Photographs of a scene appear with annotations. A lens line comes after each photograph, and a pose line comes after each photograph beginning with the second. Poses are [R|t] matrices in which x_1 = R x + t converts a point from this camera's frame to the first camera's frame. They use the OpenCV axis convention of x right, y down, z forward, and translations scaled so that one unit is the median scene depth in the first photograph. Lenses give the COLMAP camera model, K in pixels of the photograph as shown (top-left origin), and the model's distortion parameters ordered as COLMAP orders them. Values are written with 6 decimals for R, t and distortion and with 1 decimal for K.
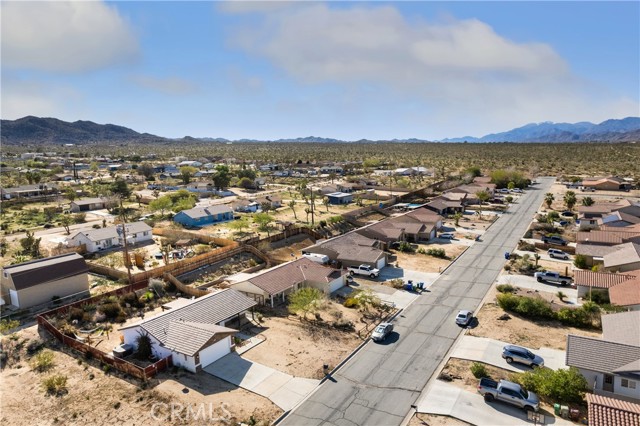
lens RADIAL K [[422.0, 0, 320.0], [0, 422.0, 213.0], [0, 0, 1]] dist [-0.080824, 0.067928]
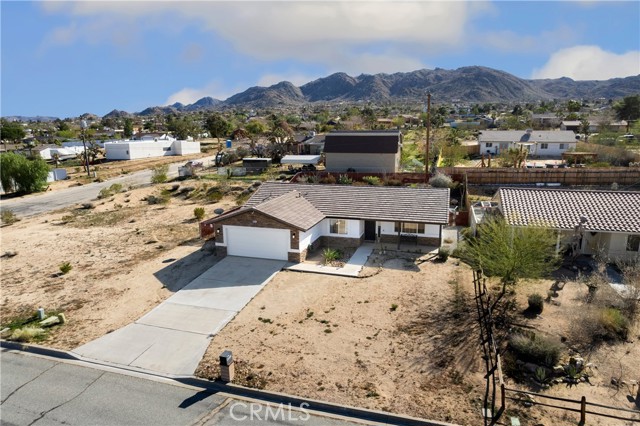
lens RADIAL K [[412.4, 0, 321.6], [0, 412.4, 213.9], [0, 0, 1]] dist [-0.079717, 0.068905]
pose [[0.251815, 0.230613, -0.939897, 0.241311], [-0.135636, 0.970018, 0.201664, 0.133327], [0.958223, 0.076702, 0.275544, 0.741019]]
